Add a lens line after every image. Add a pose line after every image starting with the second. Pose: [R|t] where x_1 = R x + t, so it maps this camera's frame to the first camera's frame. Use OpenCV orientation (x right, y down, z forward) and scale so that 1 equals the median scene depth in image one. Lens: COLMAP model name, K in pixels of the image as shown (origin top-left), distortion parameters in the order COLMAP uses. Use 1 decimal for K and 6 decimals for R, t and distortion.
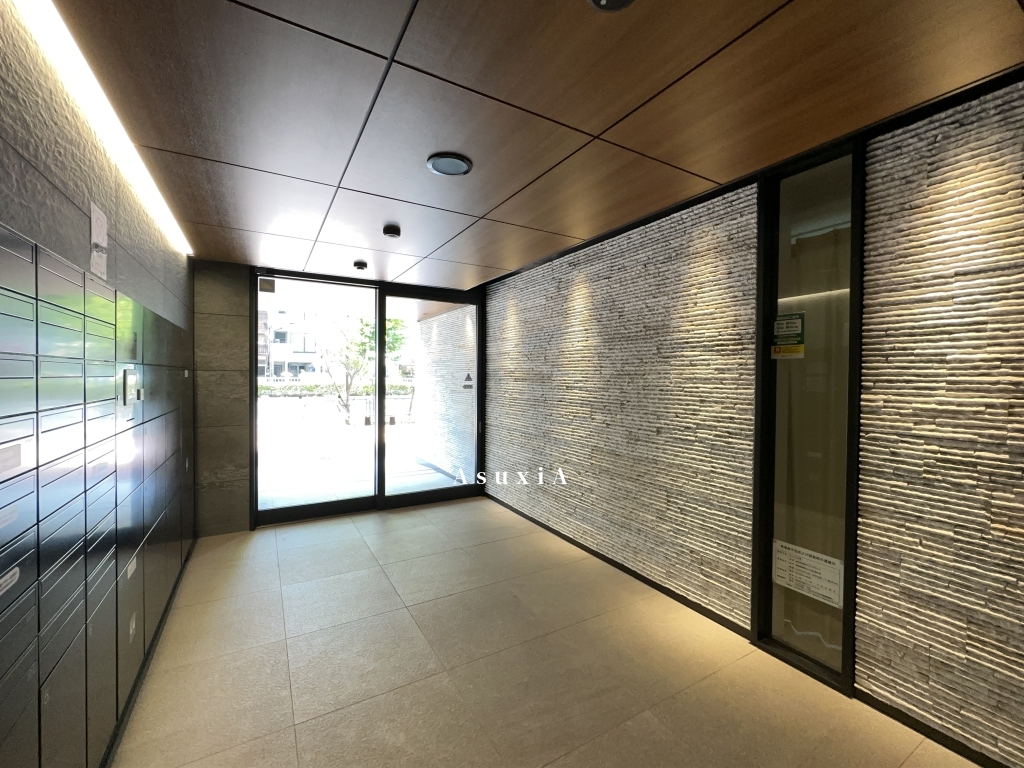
lens RADIAL K [[416.6, 0, 509.6], [0, 416.6, 379.3], [0, 0, 1]] dist [-0.003735, -0.000227]
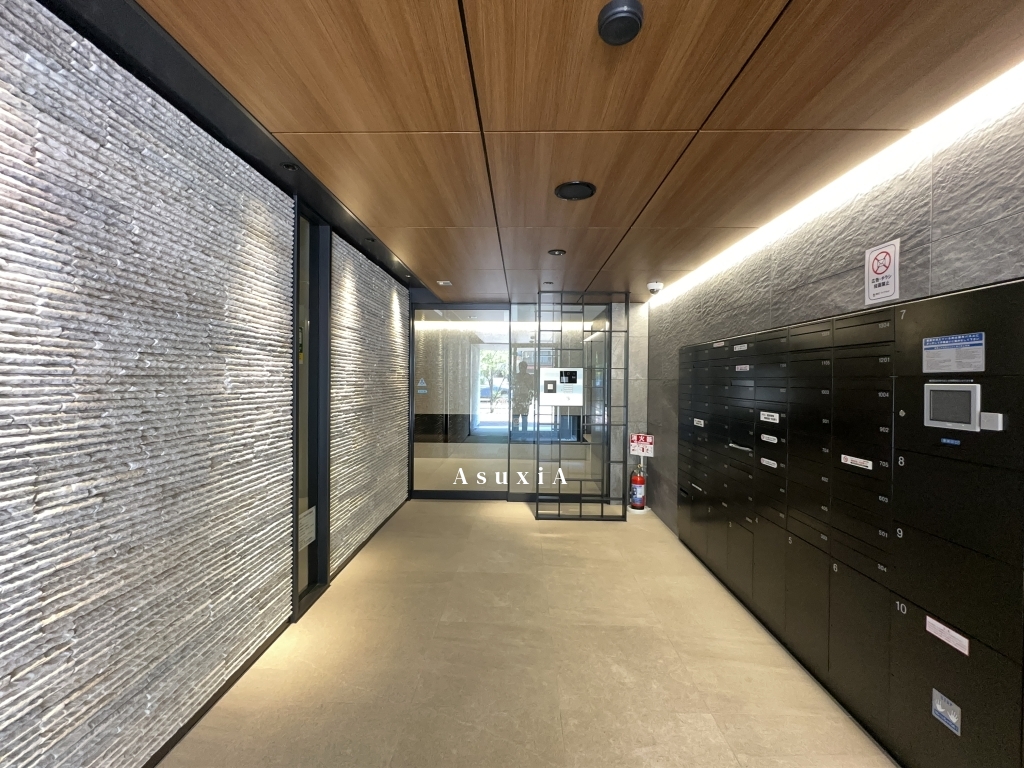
lens RADIAL K [[416.6, 0, 516.4], [0, 416.6, 381.3], [0, 0, 1]] dist [-0.003735, -0.000227]
pose [[-0.844057, -0.015239, 0.536038, -0.429343], [-0.006601, 0.999816, 0.018031, -0.020974], [-0.536214, 0.011681, -0.844002, 1.423145]]
